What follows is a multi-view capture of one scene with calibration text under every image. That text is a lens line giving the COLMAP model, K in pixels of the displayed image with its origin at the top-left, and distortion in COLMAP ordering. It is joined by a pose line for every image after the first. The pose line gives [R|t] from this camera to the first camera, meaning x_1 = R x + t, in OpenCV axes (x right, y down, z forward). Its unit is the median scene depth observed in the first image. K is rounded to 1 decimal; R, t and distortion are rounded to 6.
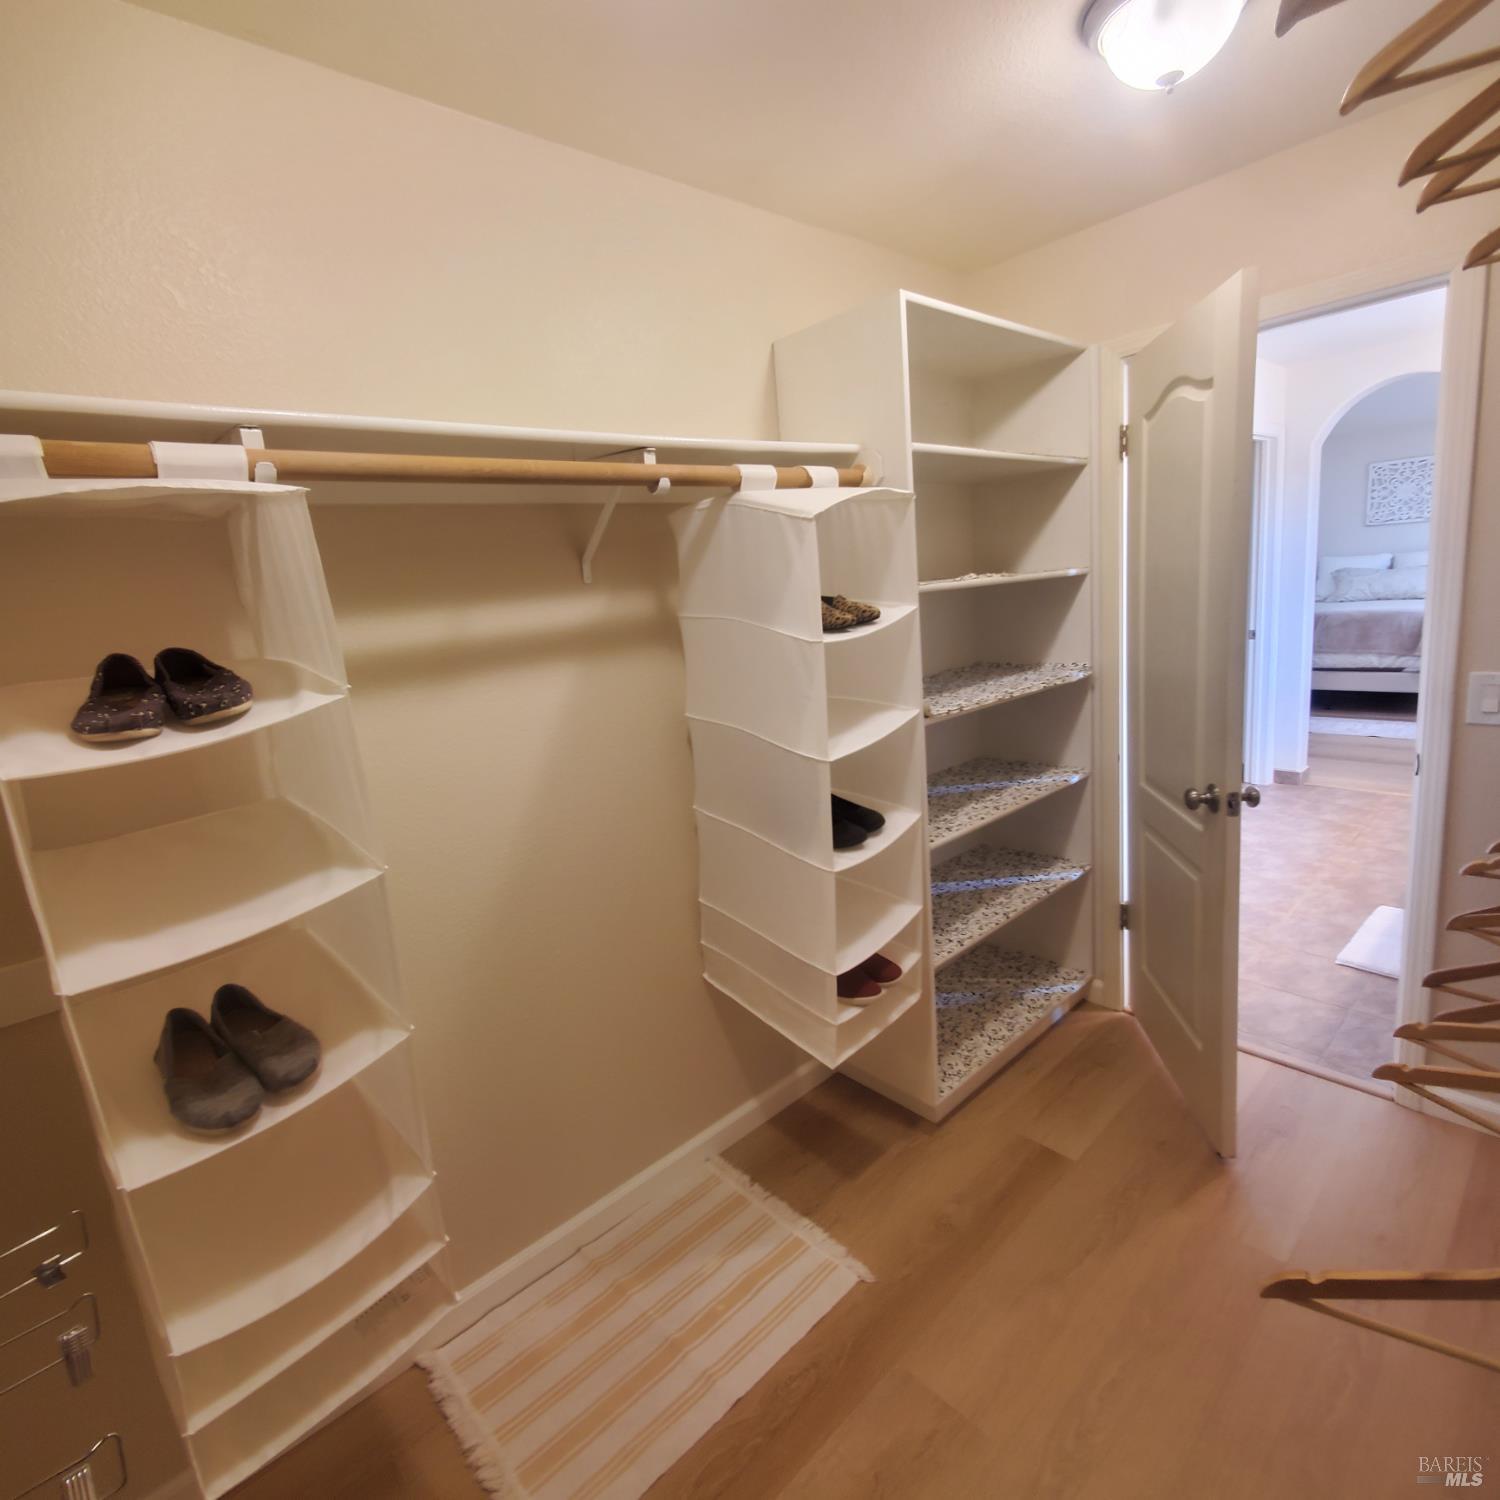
lens RADIAL K [[797.0, 0, 741.9], [0, 797.0, 739.0], [0, 0, 1]] dist [0.000124, -0.003626]
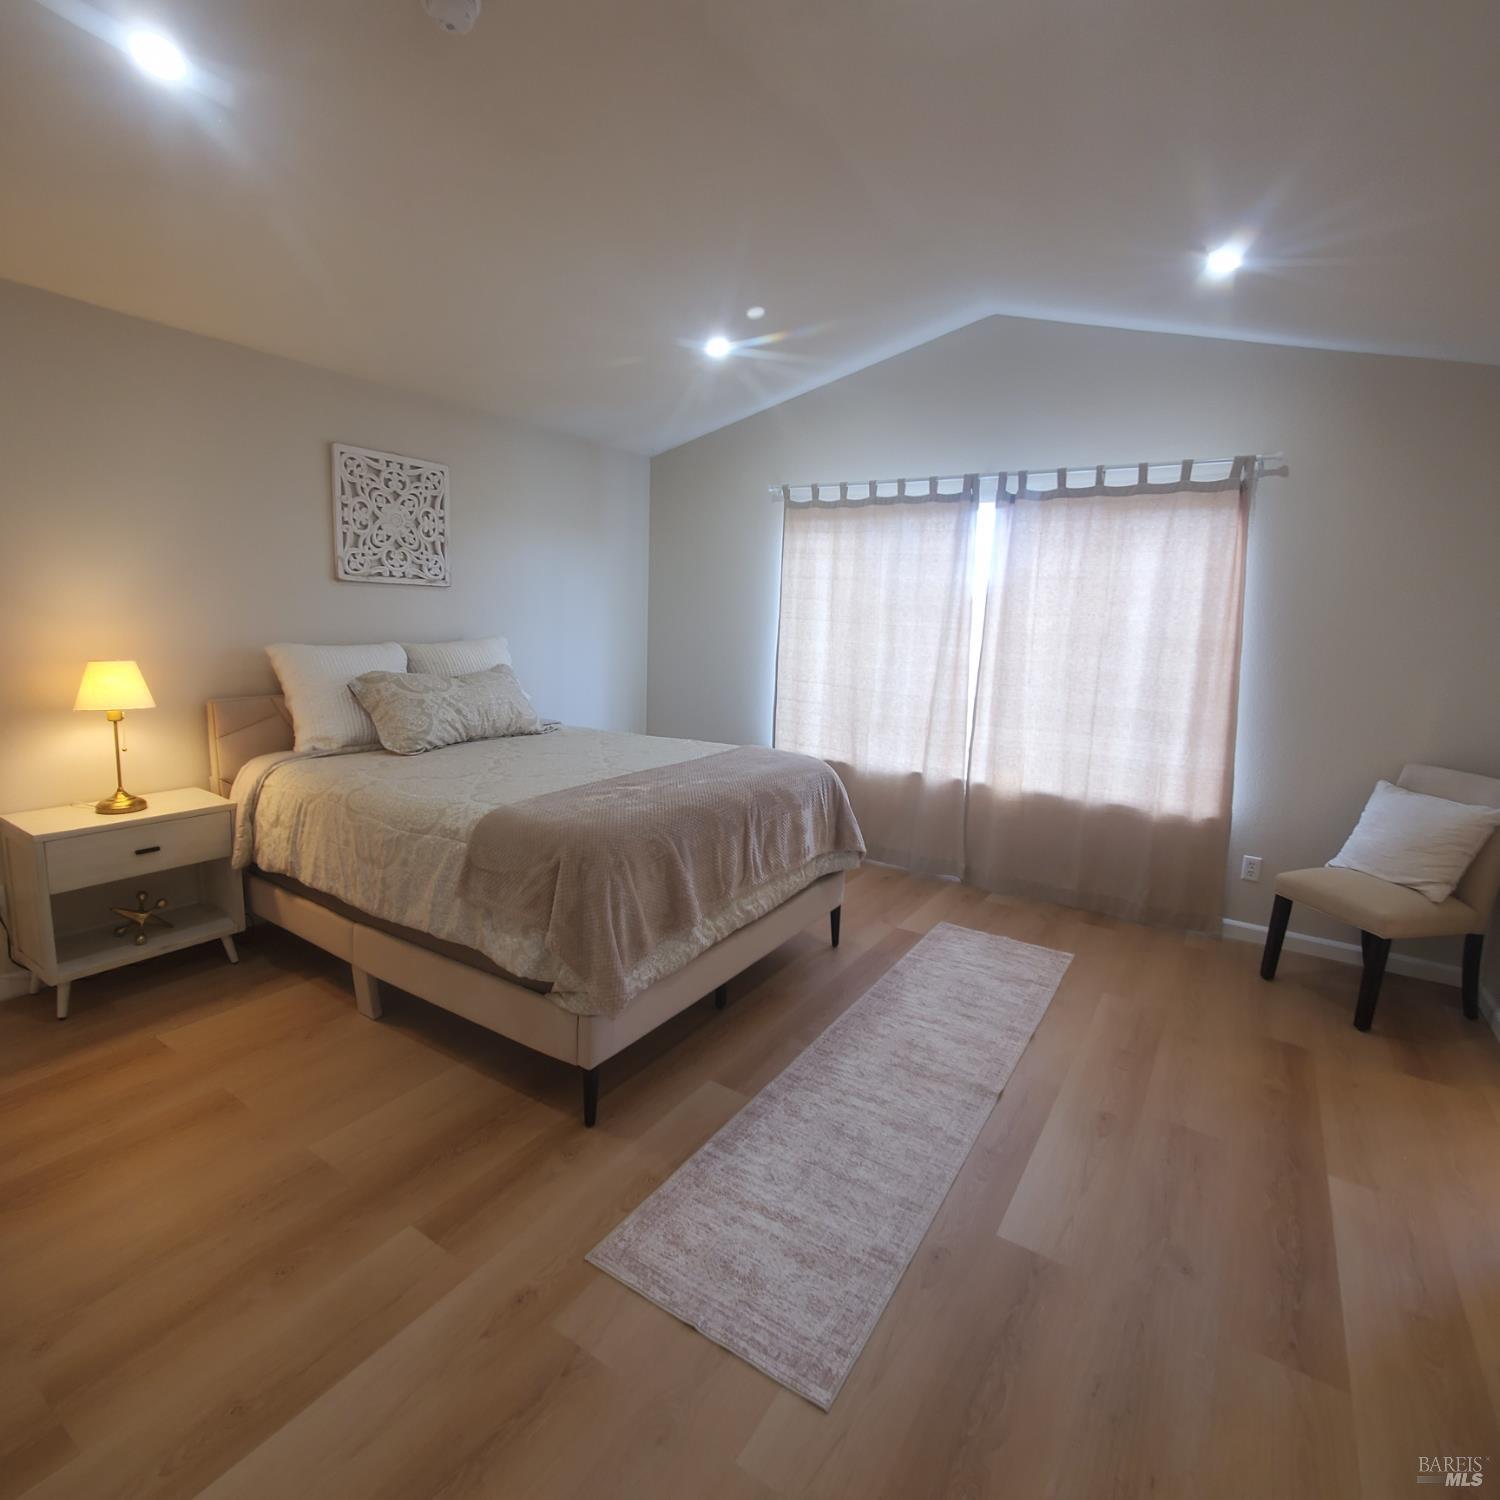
lens RADIAL K [[797.0, 0, 742.9], [0, 797.0, 750.5], [0, 0, 1]] dist [0.000124, -0.003626]
pose [[-0.254655, -0.091810, 0.962664, 0.354260], [0.172345, 0.975237, 0.138599, -0.250126], [-0.951550, 0.201205, -0.232526, 1.153863]]
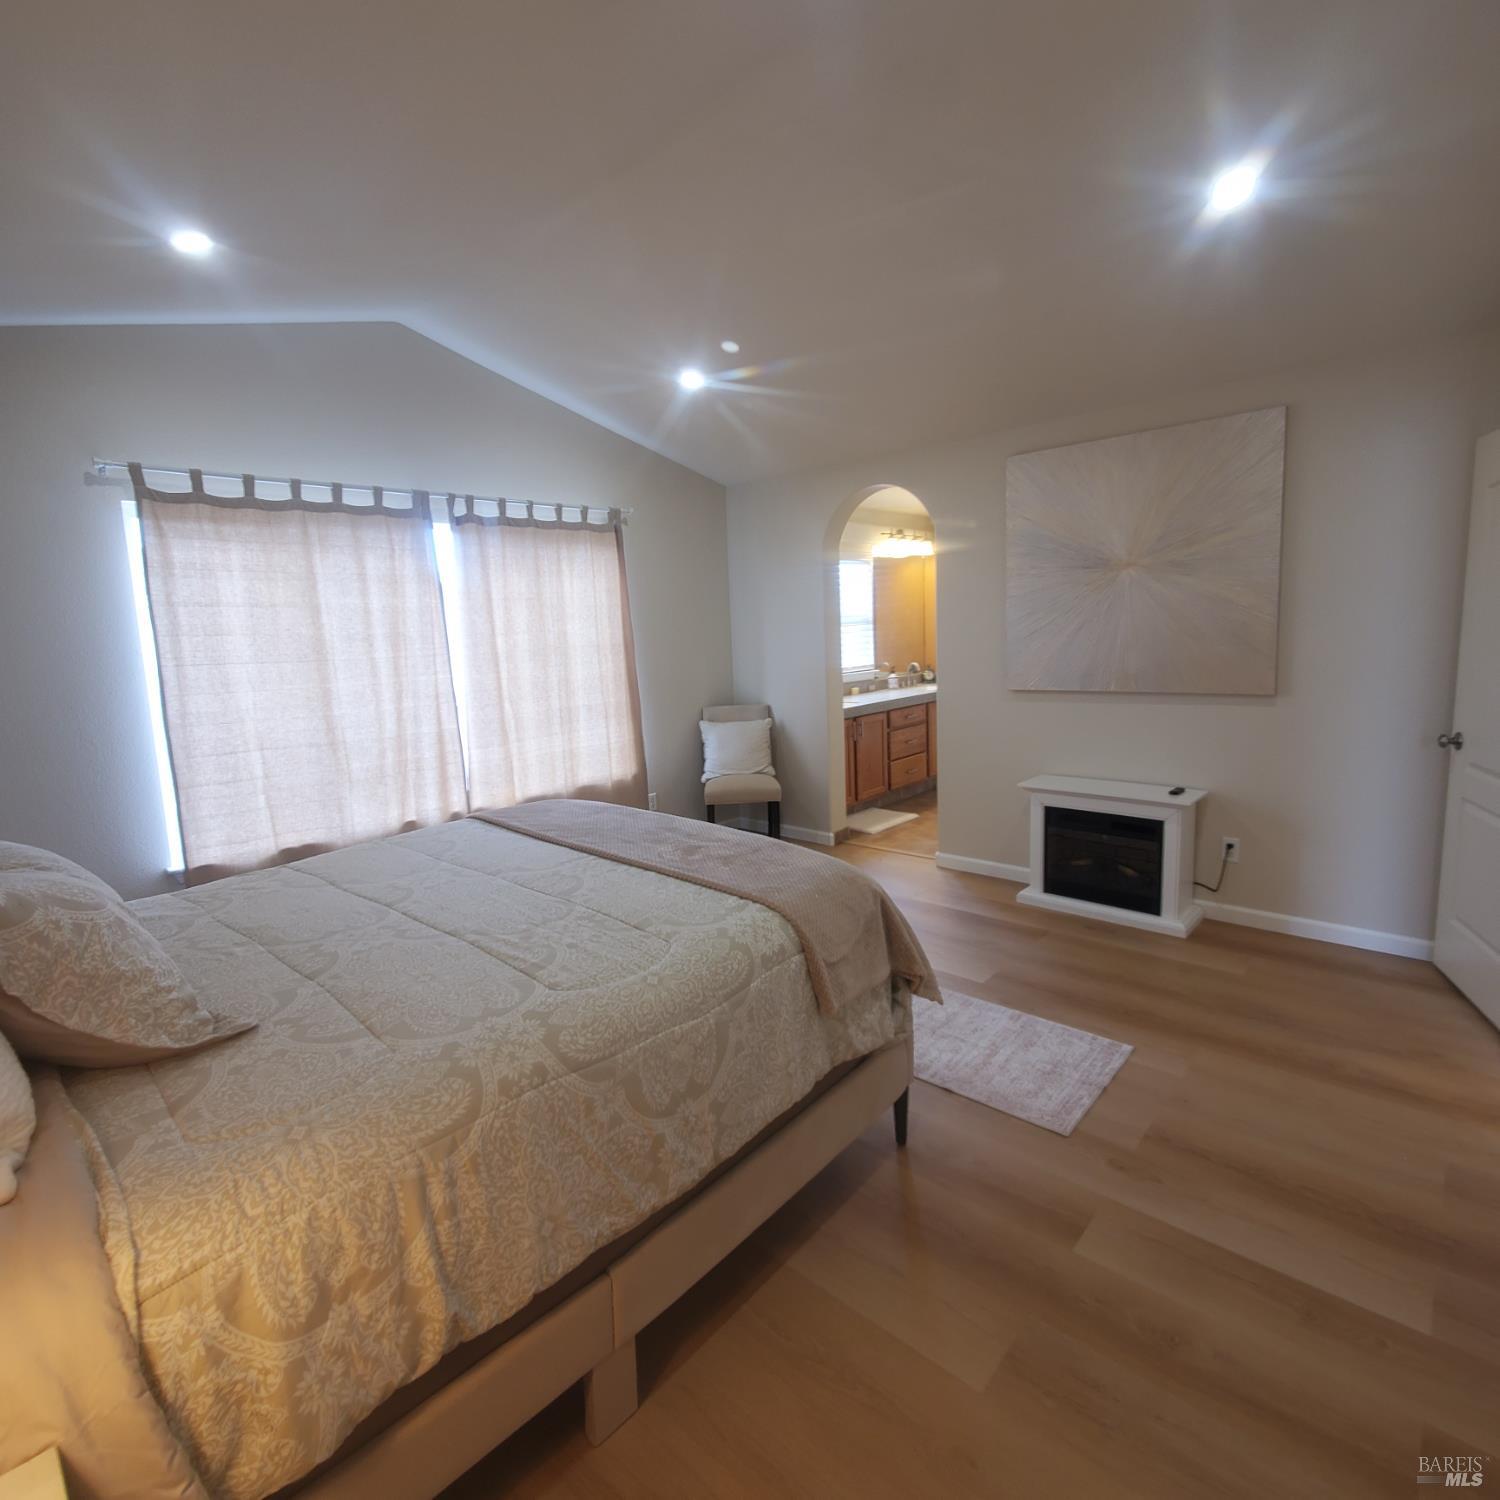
lens RADIAL K [[797.0, 0, 745.2], [0, 797.0, 744.9], [0, 0, 1]] dist [0.000124, -0.003626]
pose [[-0.986963, 0.139791, -0.079766, 0.775121], [0.104235, 0.932792, 0.345015, -0.348694], [0.122635, 0.332202, -0.935202, 1.439317]]
